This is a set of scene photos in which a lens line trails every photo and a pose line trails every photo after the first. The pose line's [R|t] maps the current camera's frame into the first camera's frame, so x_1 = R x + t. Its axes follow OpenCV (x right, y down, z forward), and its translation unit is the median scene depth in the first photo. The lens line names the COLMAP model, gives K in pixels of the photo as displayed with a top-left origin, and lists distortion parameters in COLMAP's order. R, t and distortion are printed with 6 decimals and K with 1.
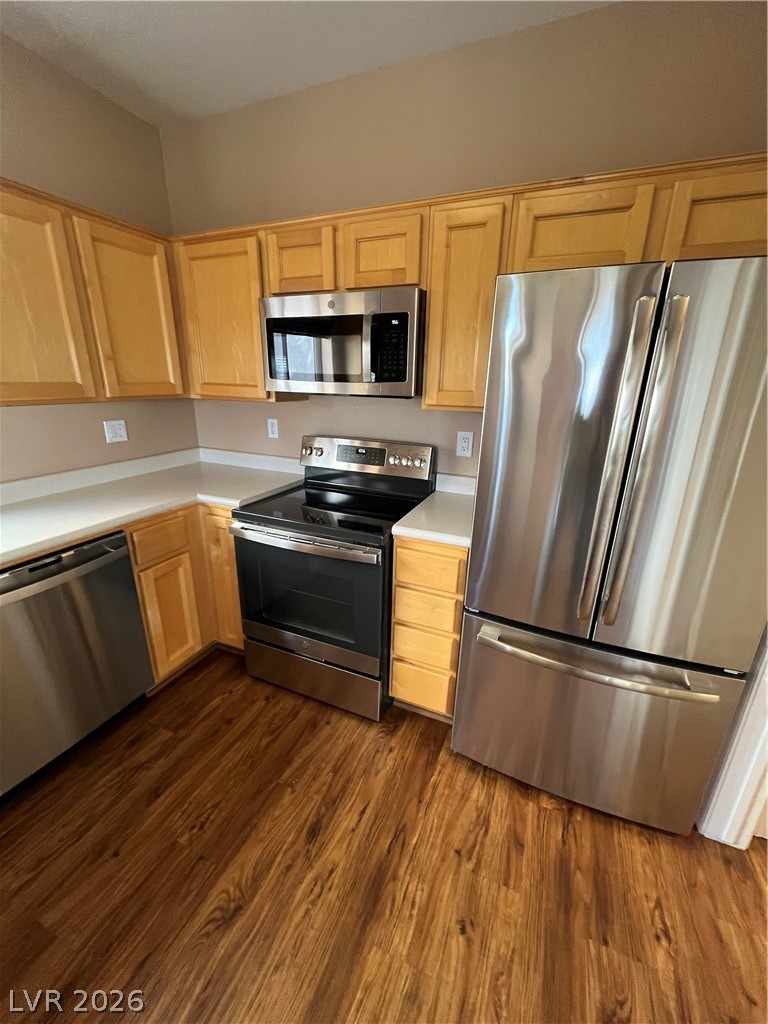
lens RADIAL K [[402.8, 0, 384.0], [0, 402.8, 512.0], [0, 0, 1]] dist [-0.000677, 0.000398]
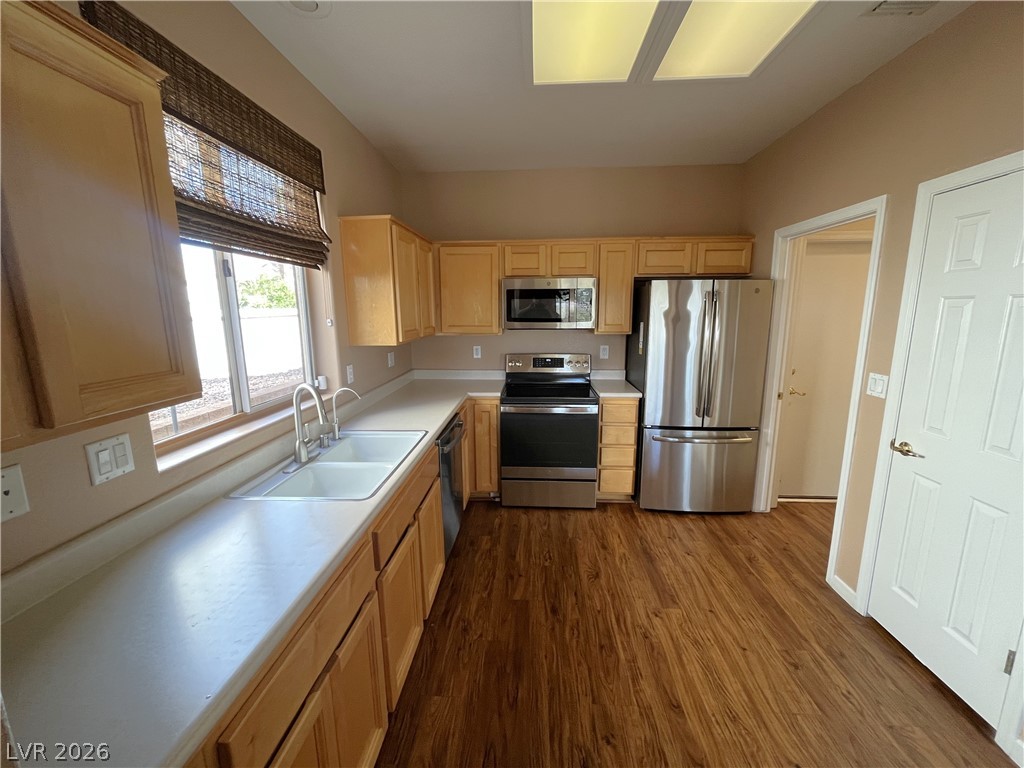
lens RADIAL K [[412.3, 0, 517.9], [0, 412.3, 381.4], [0, 0, 1]] dist [0.038674, -0.000027]
pose [[0.930784, -0.080078, 0.356690, -1.061964], [0.134294, 0.982392, -0.129891, 0.192156], [-0.340008, 0.168802, 0.925149, -0.734074]]
